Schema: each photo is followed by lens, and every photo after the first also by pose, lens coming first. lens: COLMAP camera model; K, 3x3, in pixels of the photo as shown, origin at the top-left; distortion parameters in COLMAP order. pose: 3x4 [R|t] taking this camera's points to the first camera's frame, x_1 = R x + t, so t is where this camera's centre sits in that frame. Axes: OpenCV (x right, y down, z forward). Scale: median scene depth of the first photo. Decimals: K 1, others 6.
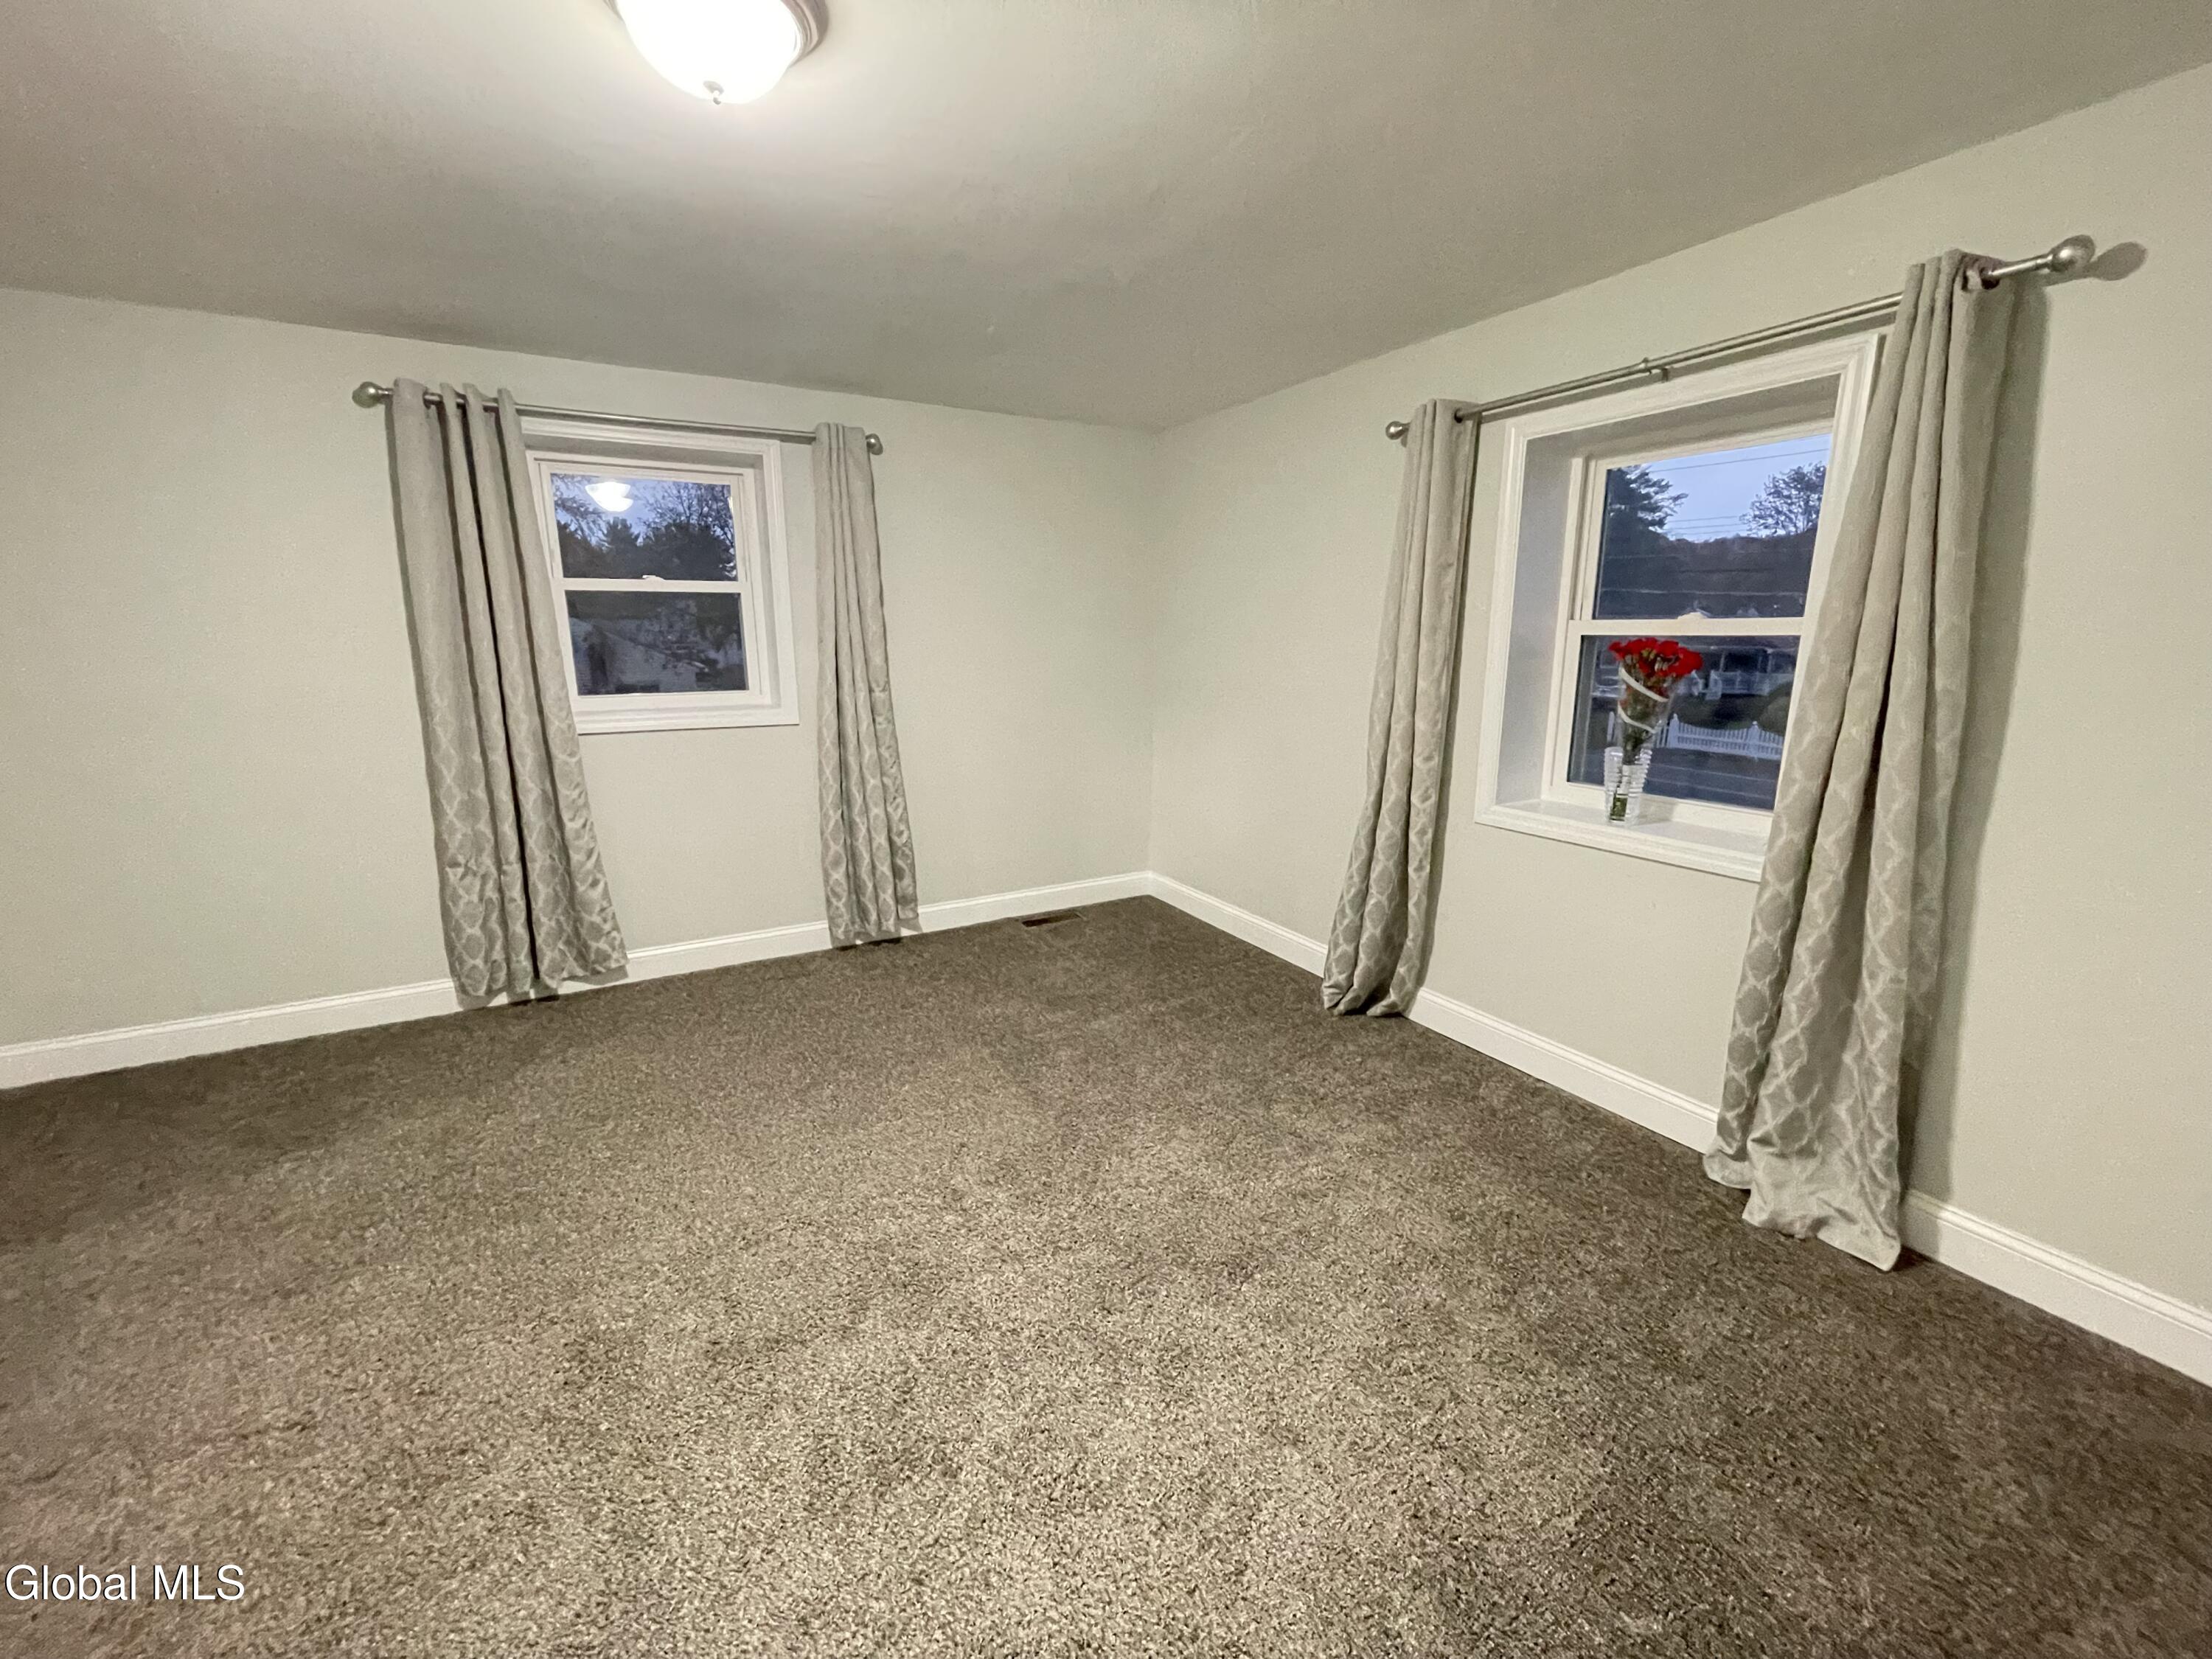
lens RADIAL K [[902.0, 0, 1104.2], [0, 902.0, 833.5], [0, 0, 1]] dist [-0.001441, -0.000151]
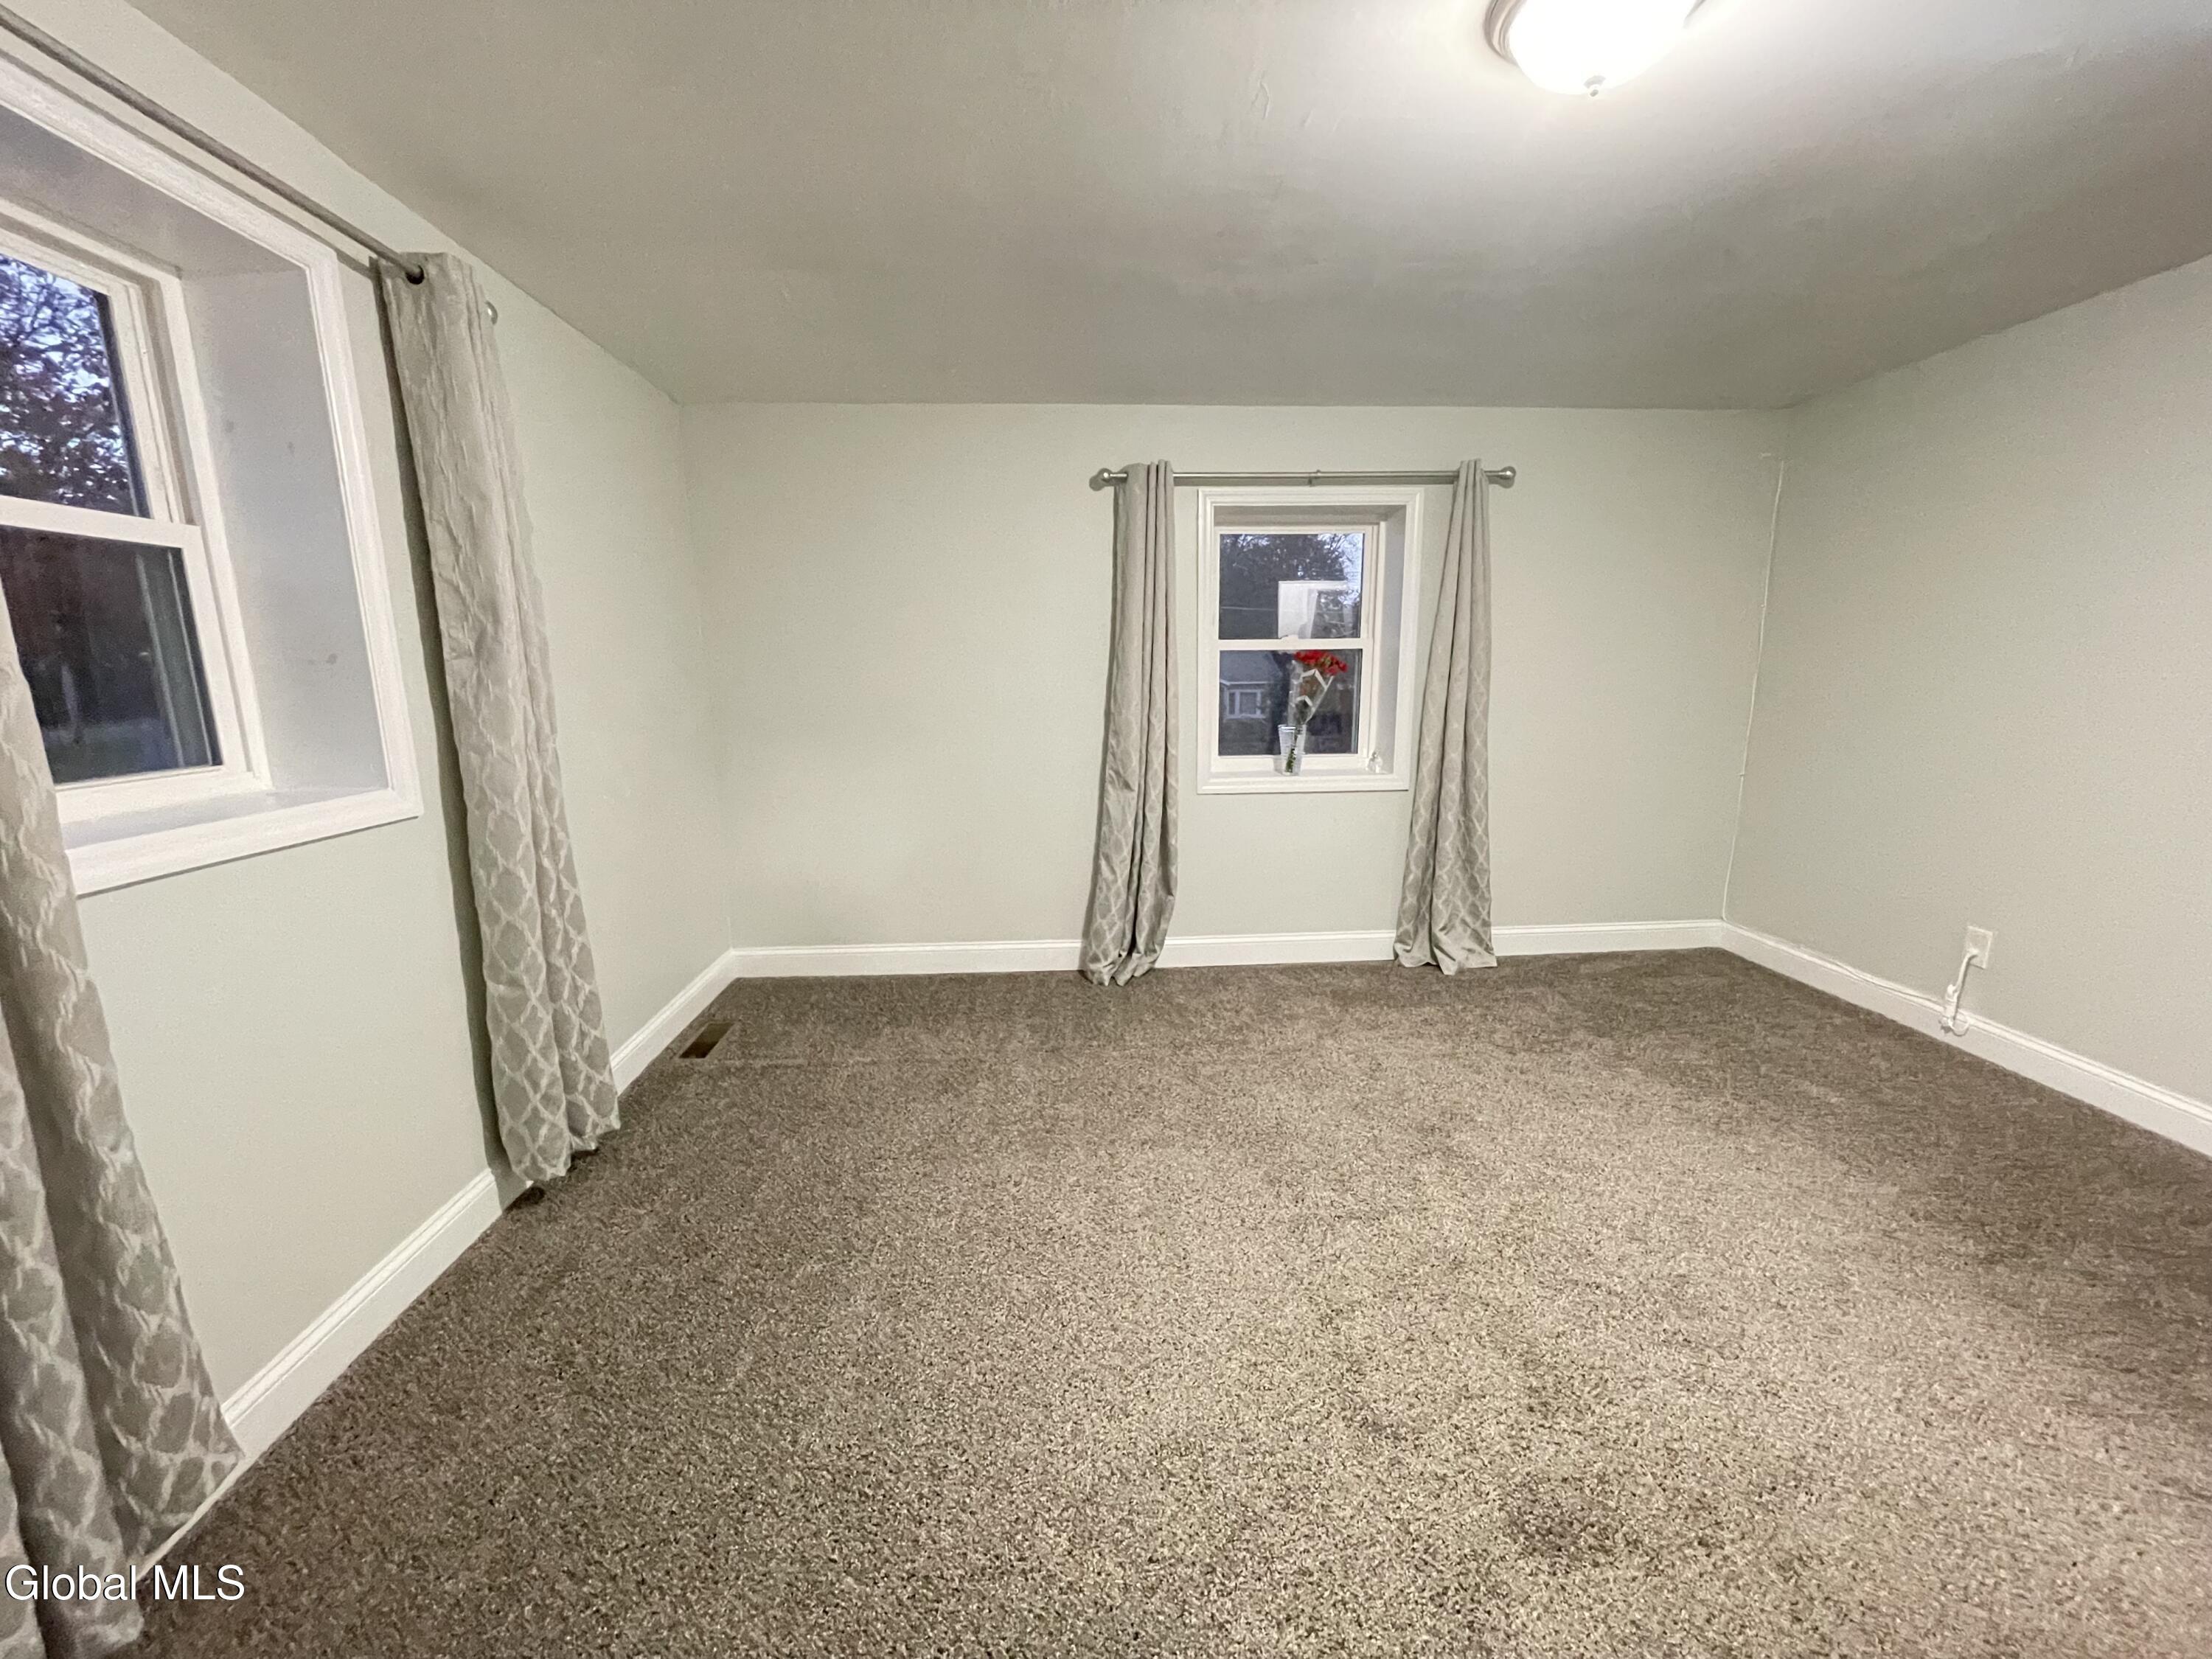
lens RADIAL K [[974.2, 0, 1106.0], [0, 974.2, 829.5], [0, 0, 1]] dist [-0.001769, -0.000113]
pose [[0.426453, -0.190690, 0.884180, -1.006187], [0.191139, 0.974448, 0.117968, -0.173168], [-0.884083, 0.118694, 0.452005, 0.562354]]
